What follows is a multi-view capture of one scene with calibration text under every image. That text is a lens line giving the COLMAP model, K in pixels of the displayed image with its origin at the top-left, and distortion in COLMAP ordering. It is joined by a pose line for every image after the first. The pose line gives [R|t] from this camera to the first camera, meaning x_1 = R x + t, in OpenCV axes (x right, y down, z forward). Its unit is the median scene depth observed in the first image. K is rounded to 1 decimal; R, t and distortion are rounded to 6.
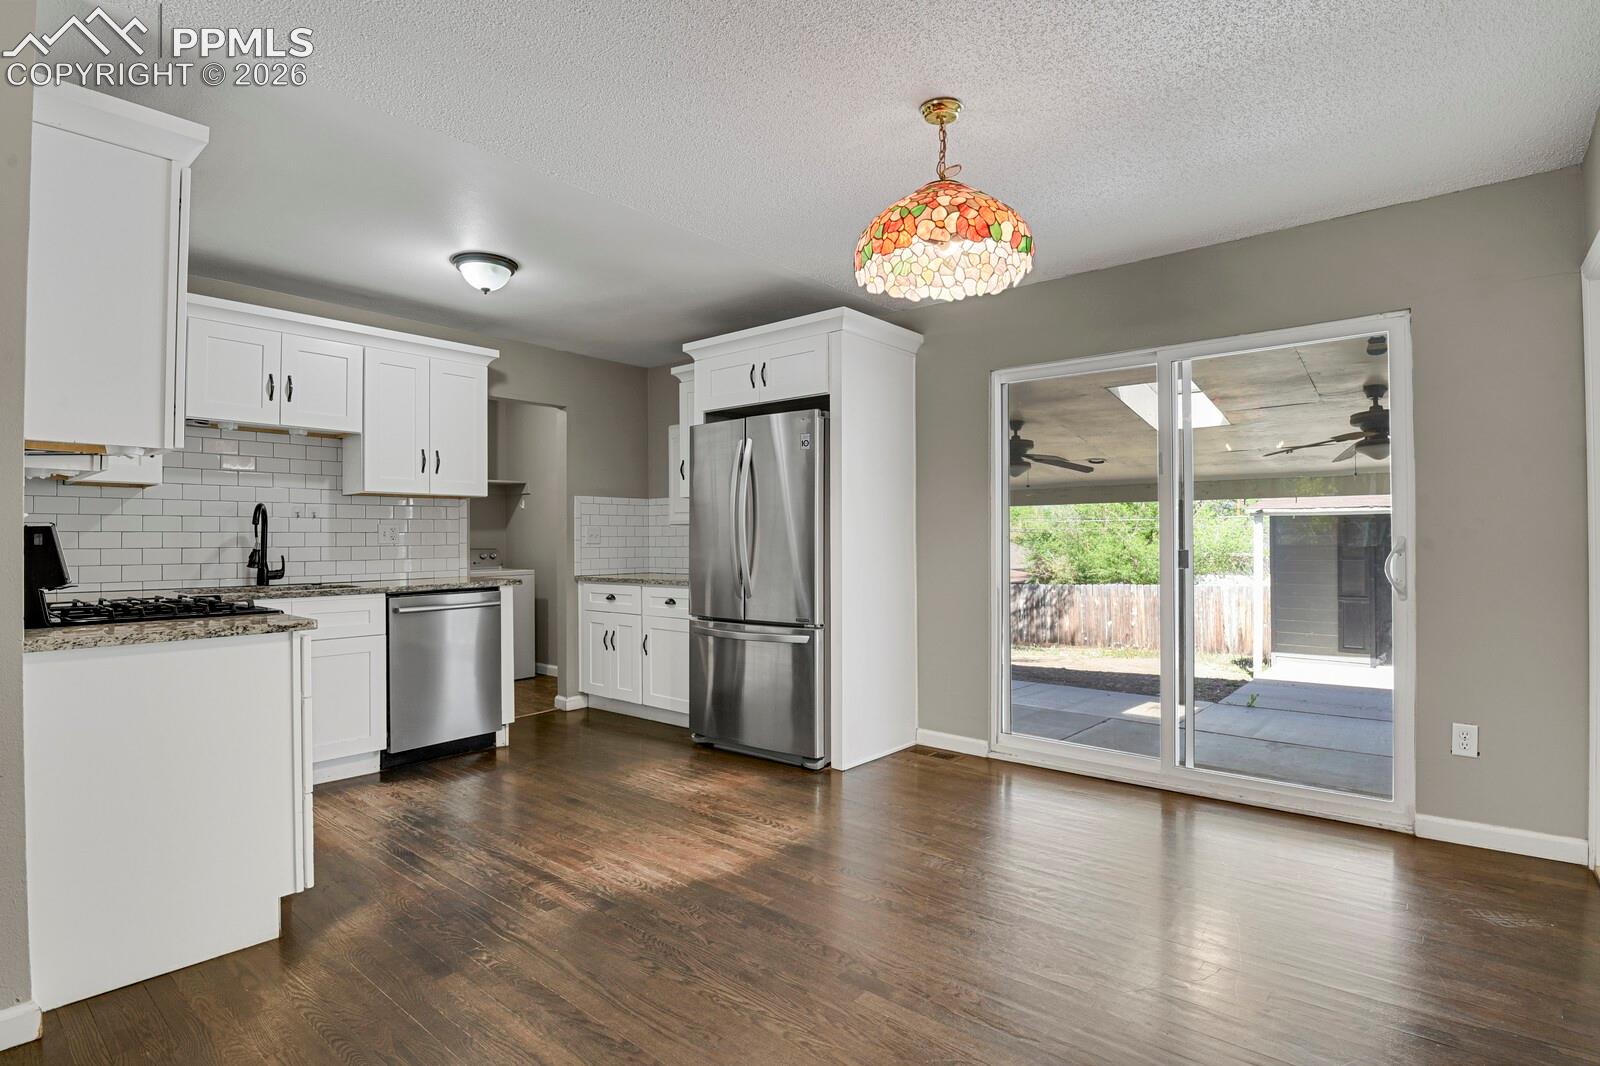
lens RADIAL K [[793.4, 0, 799.8], [0, 793.4, 530.1], [0, 0, 1]] dist [-0.019353, -0.008150]
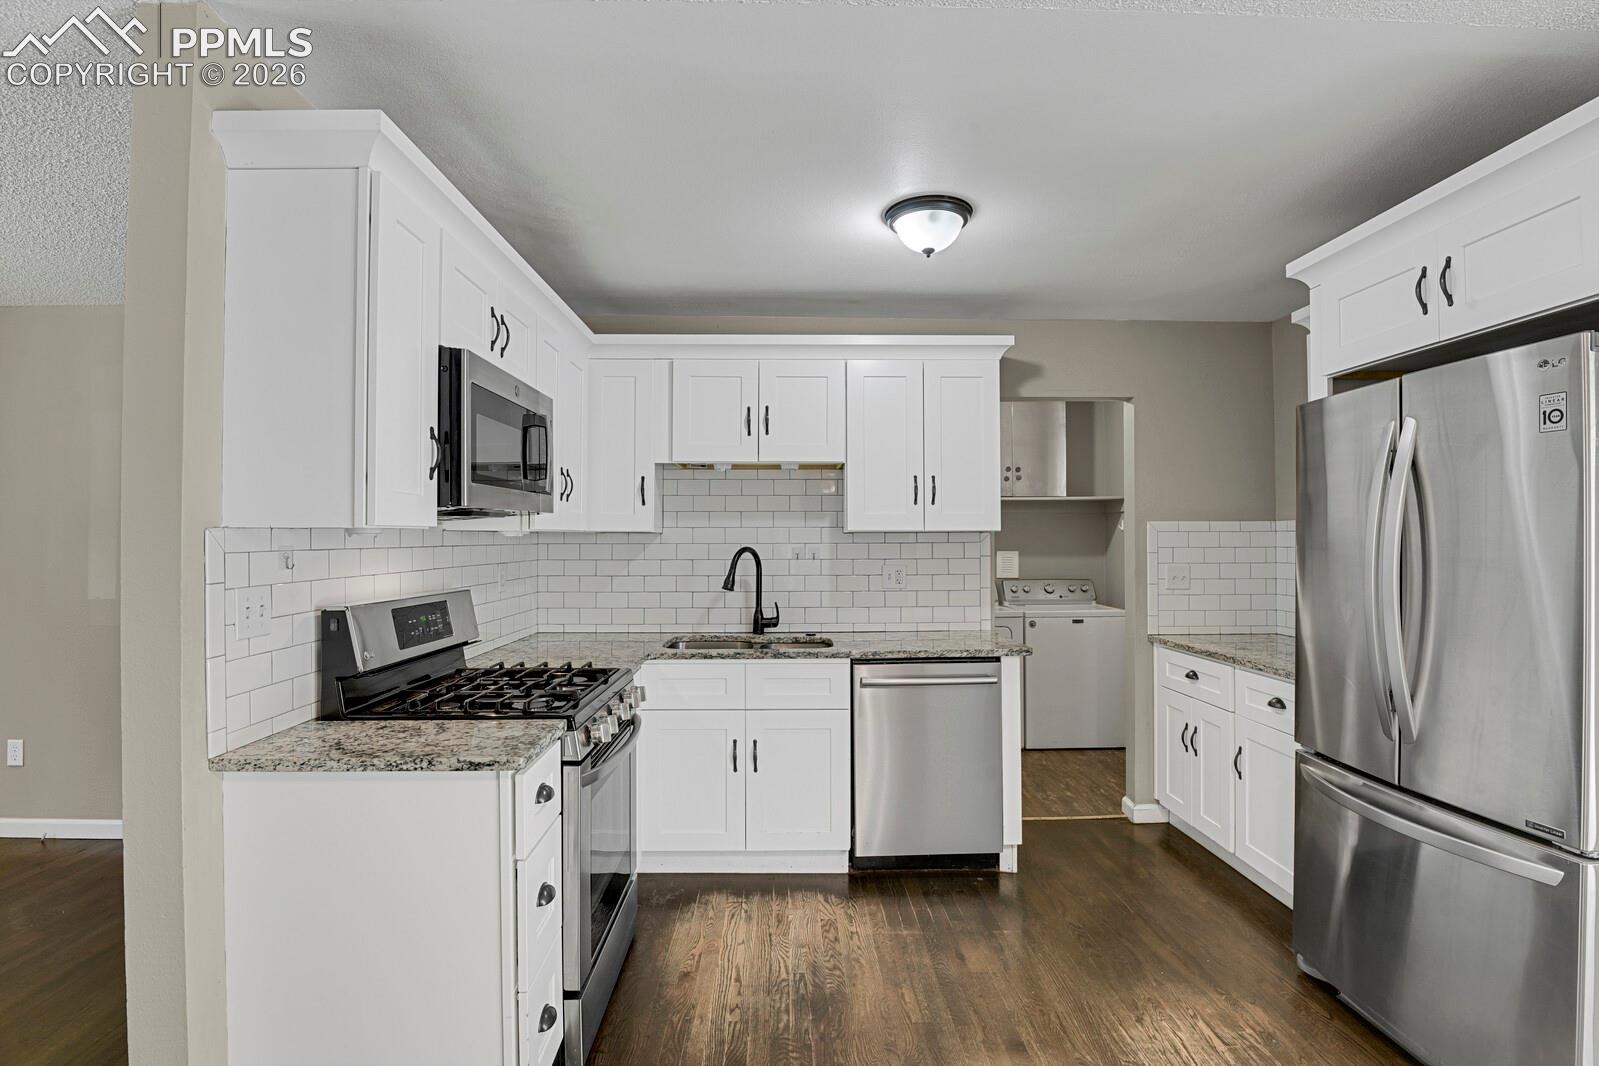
lens RADIAL K [[780.8, 0, 799.3], [0, 780.8, 530.0], [0, 0, 1]] dist [-0.022378, -0.005184]
pose [[0.660114, -0.006308, -0.751139, 0.044563], [0.007264, 0.999972, -0.002014, -0.049680], [0.751130, -0.004127, 0.660141, 0.417161]]
